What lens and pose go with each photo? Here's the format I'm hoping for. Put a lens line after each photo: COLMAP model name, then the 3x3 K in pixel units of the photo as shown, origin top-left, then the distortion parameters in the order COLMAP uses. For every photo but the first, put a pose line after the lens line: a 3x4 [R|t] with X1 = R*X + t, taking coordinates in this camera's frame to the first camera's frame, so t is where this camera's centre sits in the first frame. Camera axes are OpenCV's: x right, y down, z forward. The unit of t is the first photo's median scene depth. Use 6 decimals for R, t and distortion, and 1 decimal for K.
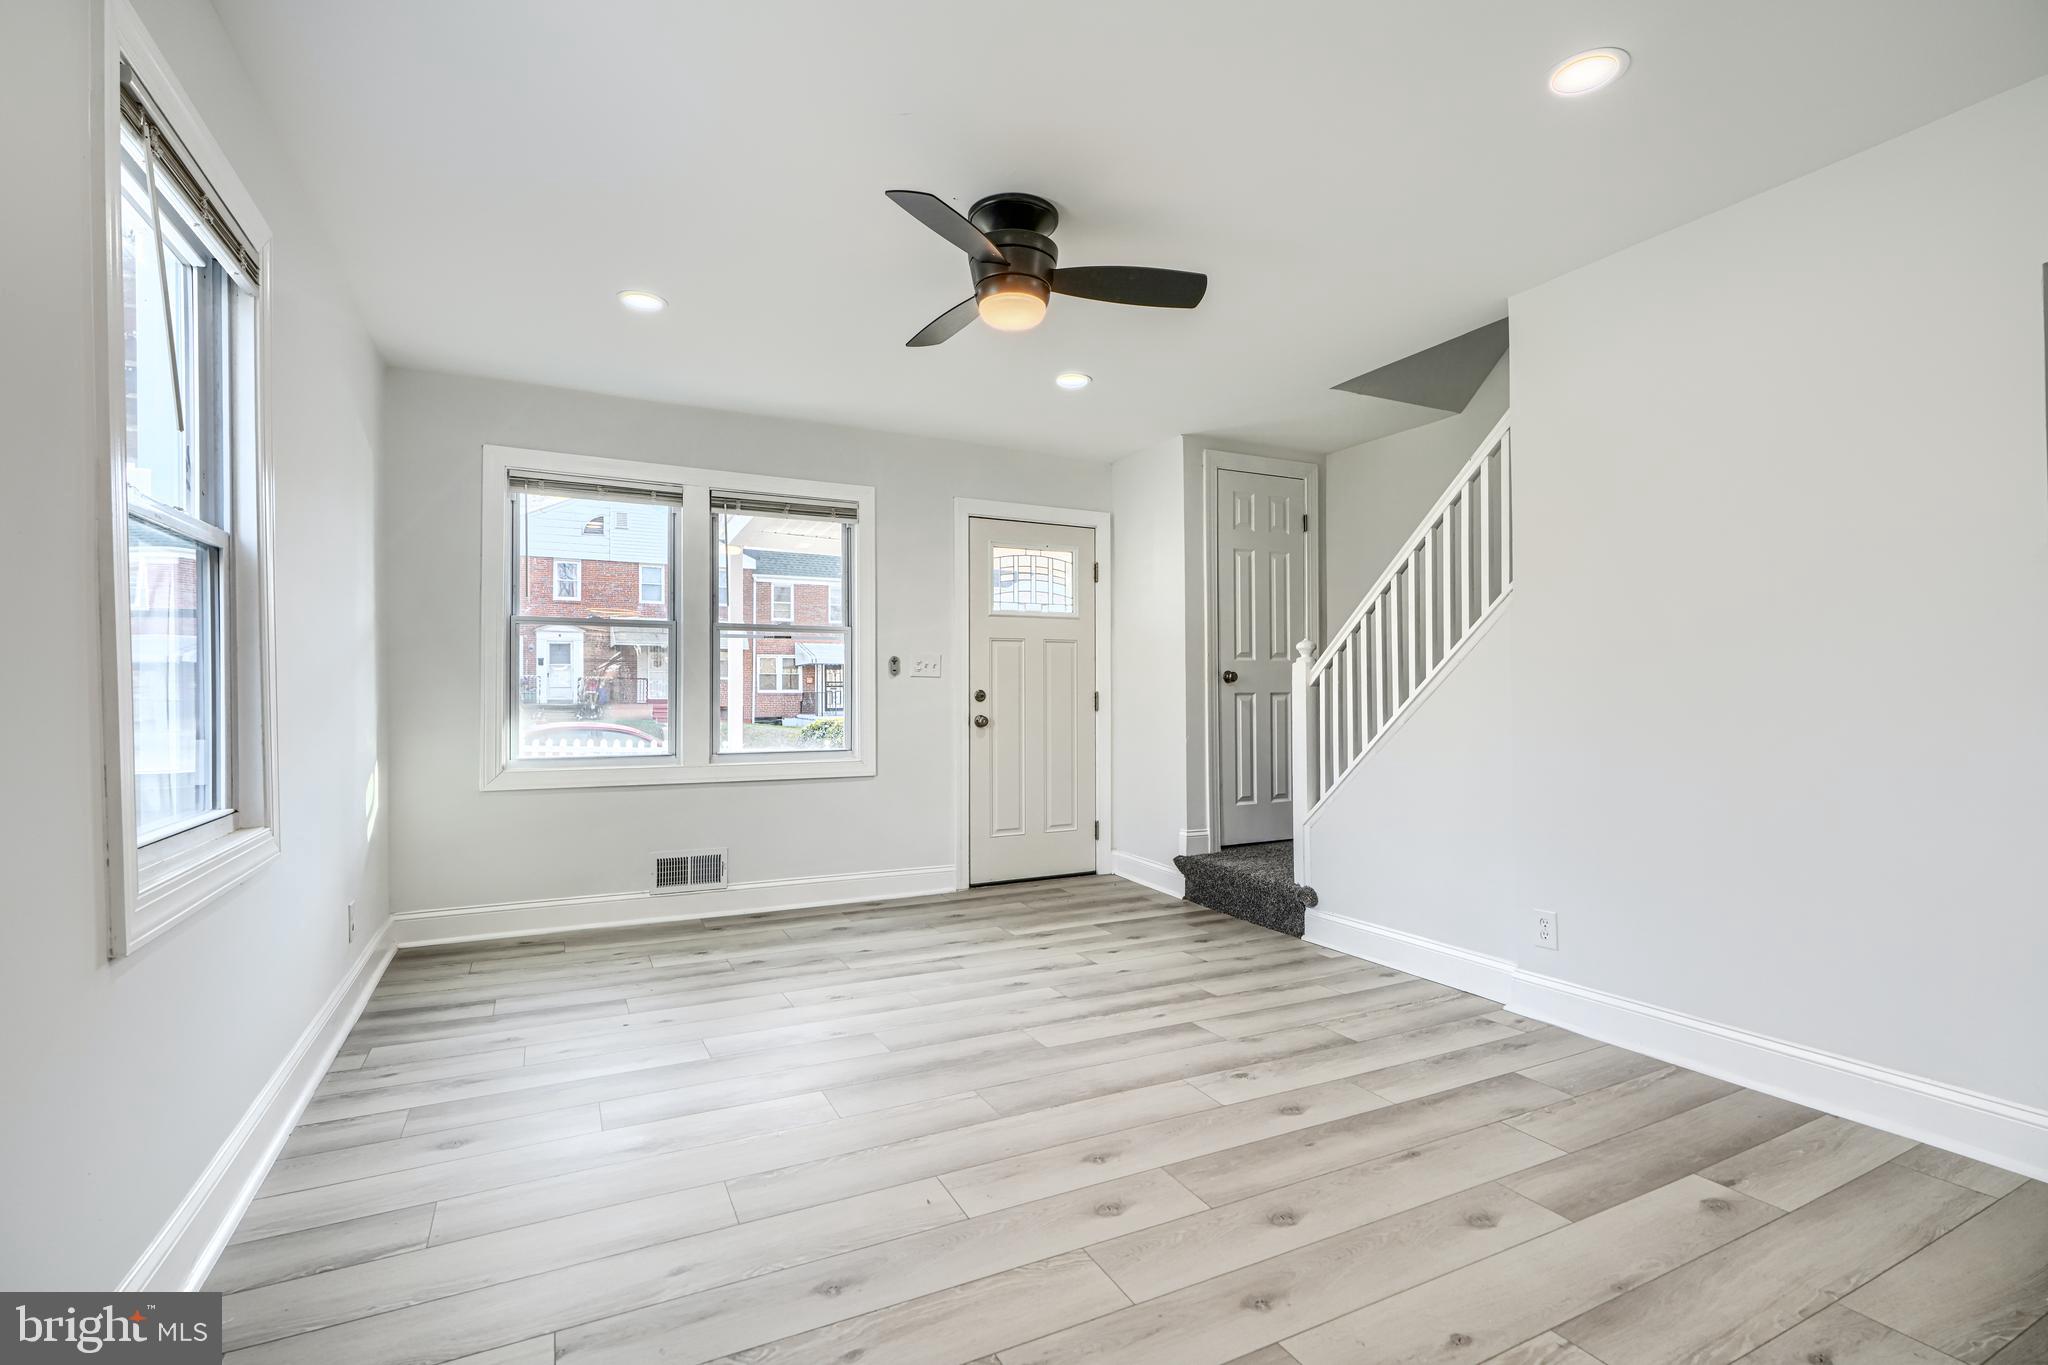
lens RADIAL K [[937.1, 0, 1027.2], [0, 937.1, 689.3], [0, 0, 1]] dist [-0.001471, 0.001620]
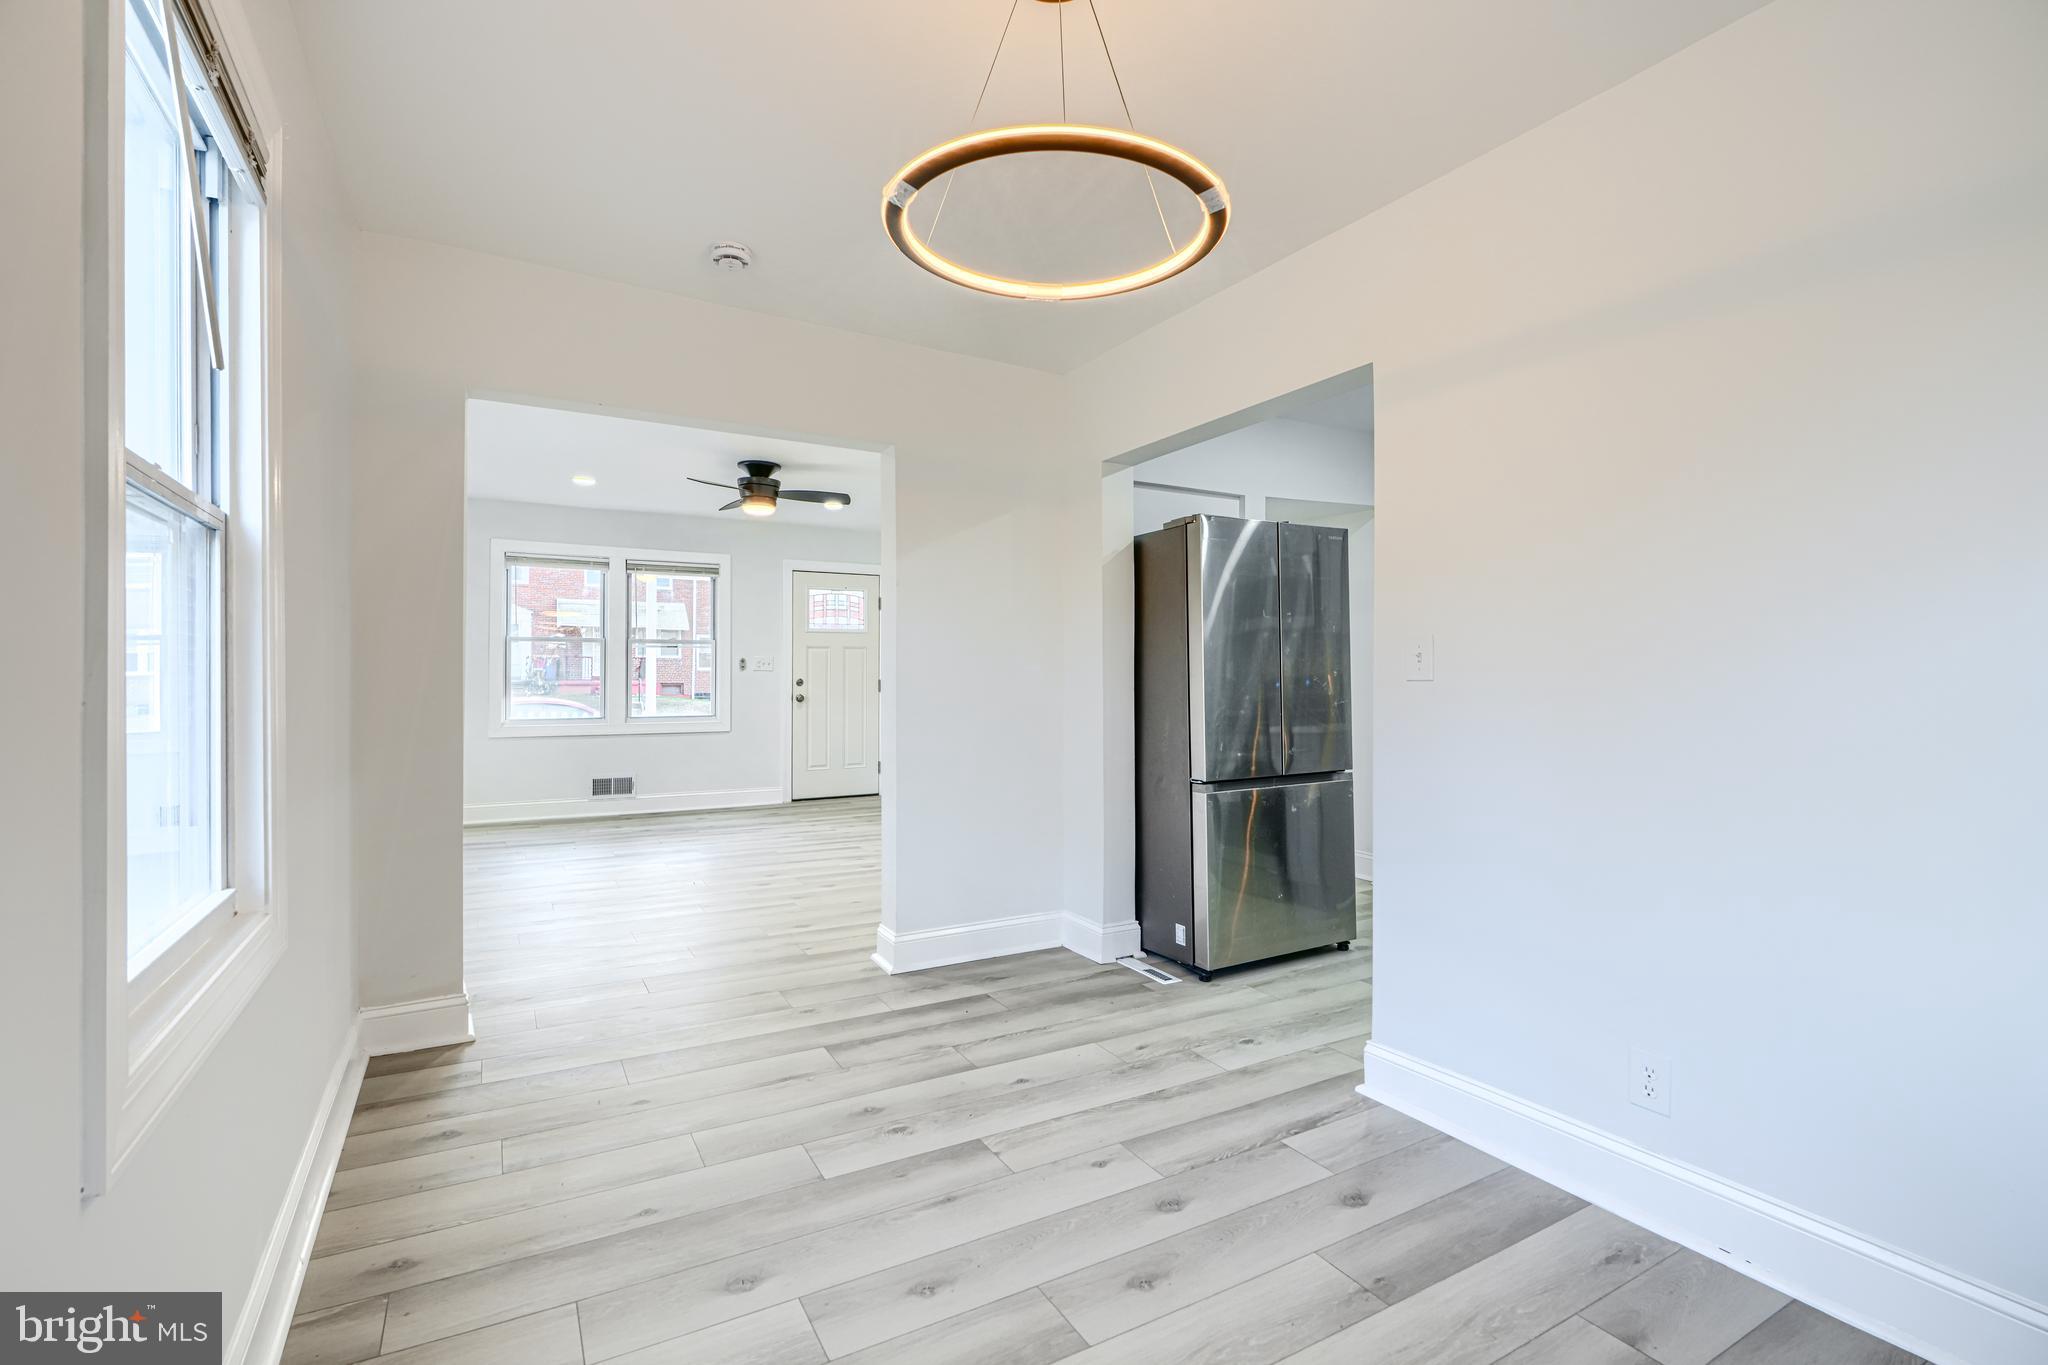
lens RADIAL K [[937.1, 0, 1031.5], [0, 937.1, 666.0], [0, 0, 1]] dist [-0.001471, 0.001620]
pose [[0.998606, 0.004187, 0.052611, 0.312180], [-0.004198, 0.999991, 0.000100, -0.027136], [-0.052610, -0.000321, 0.998615, -0.745060]]
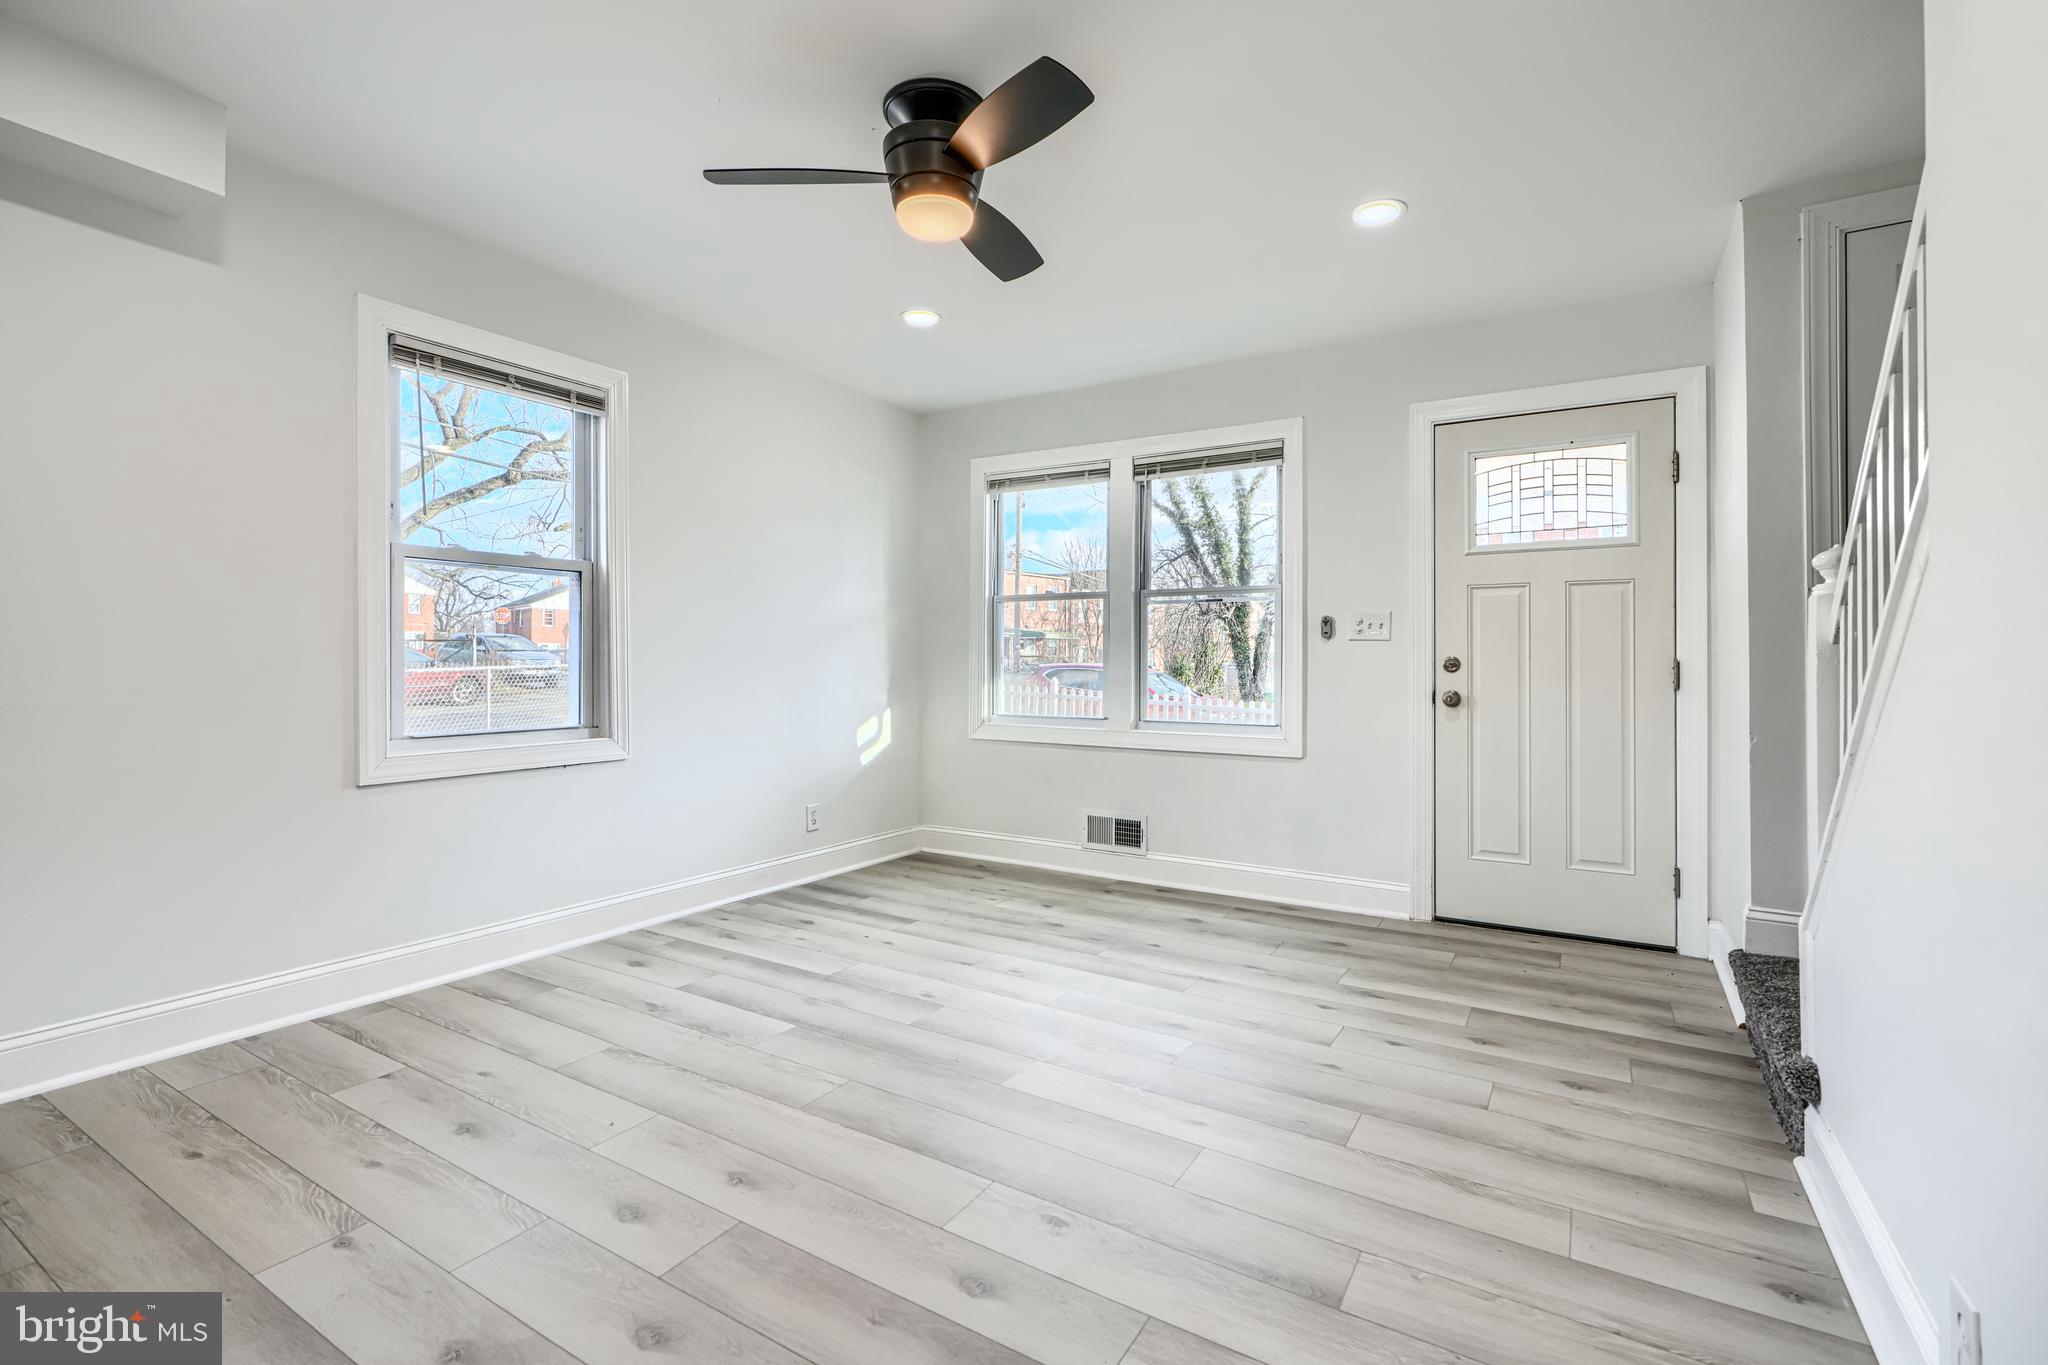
lens RADIAL K [[937.1, 0, 1007.8], [0, 937.1, 654.6], [0, 0, 1]] dist [-0.001471, 0.001620]
pose [[0.513266, -0.005401, -0.858212, 0.481672], [-0.001661, 0.999972, -0.007286, 0.006427], [0.858228, 0.005165, 0.513243, 0.380692]]
